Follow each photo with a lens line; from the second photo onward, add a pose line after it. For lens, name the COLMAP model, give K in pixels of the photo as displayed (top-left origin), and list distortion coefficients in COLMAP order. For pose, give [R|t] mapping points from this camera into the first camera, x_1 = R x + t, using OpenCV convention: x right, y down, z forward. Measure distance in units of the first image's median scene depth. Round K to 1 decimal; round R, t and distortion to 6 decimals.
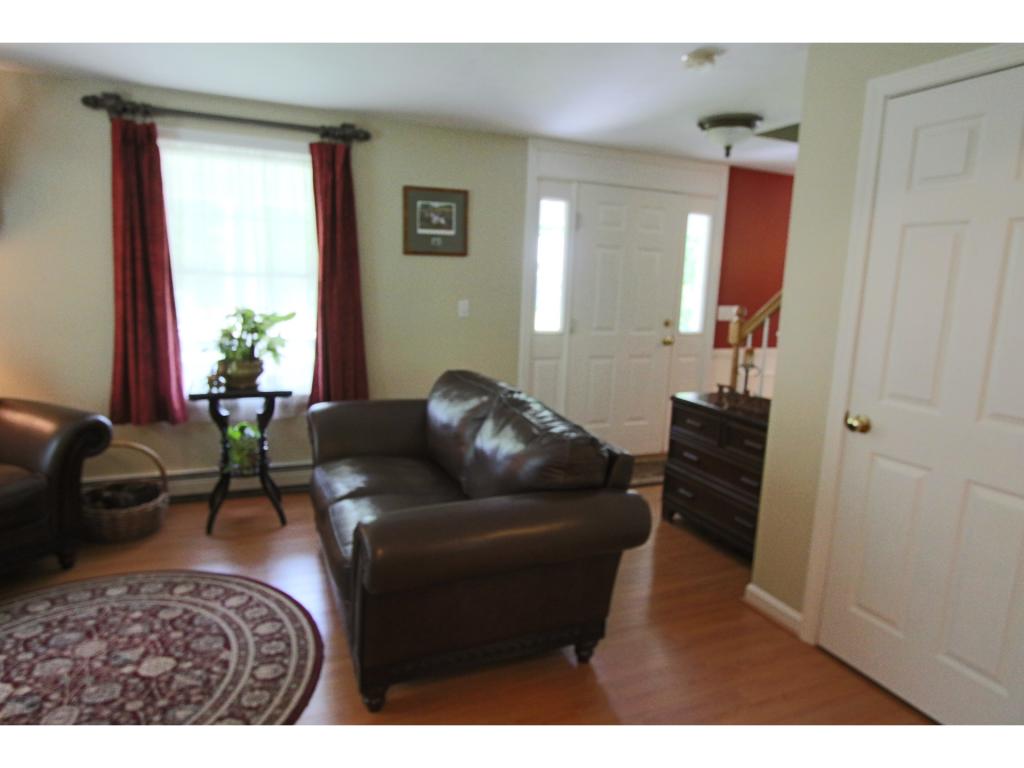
lens RADIAL K [[623.8, 0, 512.0], [0, 623.8, 384.0], [0, 0, 1]] dist [-0.023735, 0.019899]
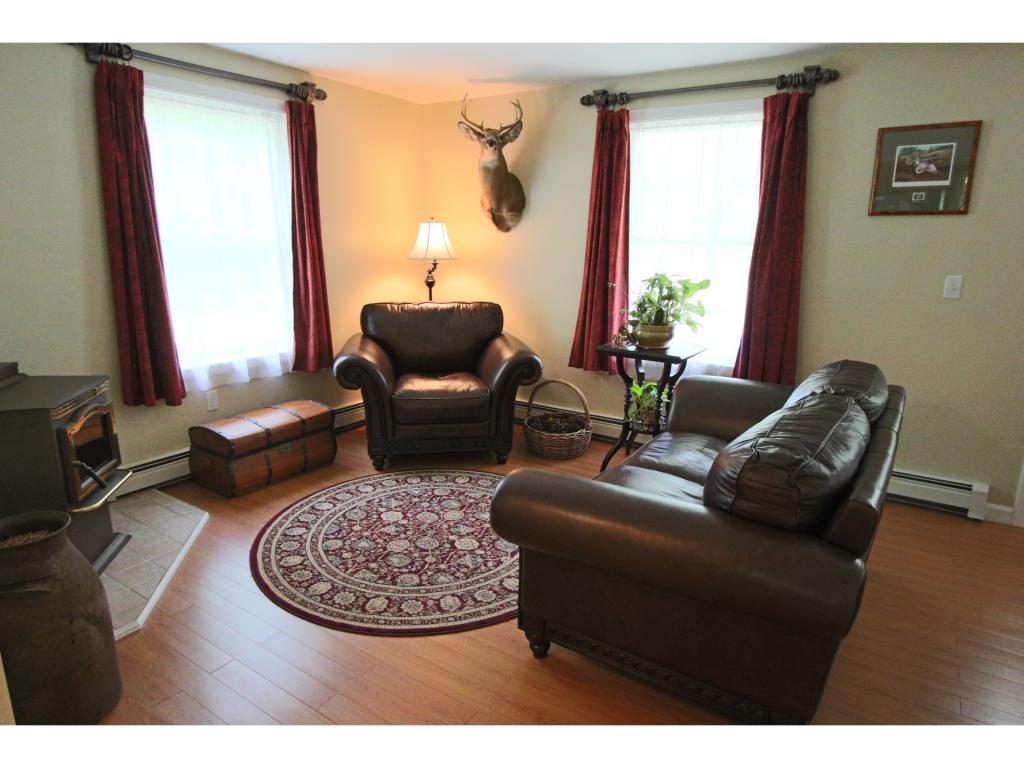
lens RADIAL K [[623.8, 0, 512.0], [0, 623.8, 384.0], [0, 0, 1]] dist [-0.023735, 0.019899]
pose [[0.557008, 0.169177, -0.813094, 0.308760], [-0.134087, 0.984507, 0.112986, -0.024241], [0.819612, 0.046091, 0.571063, 0.195212]]
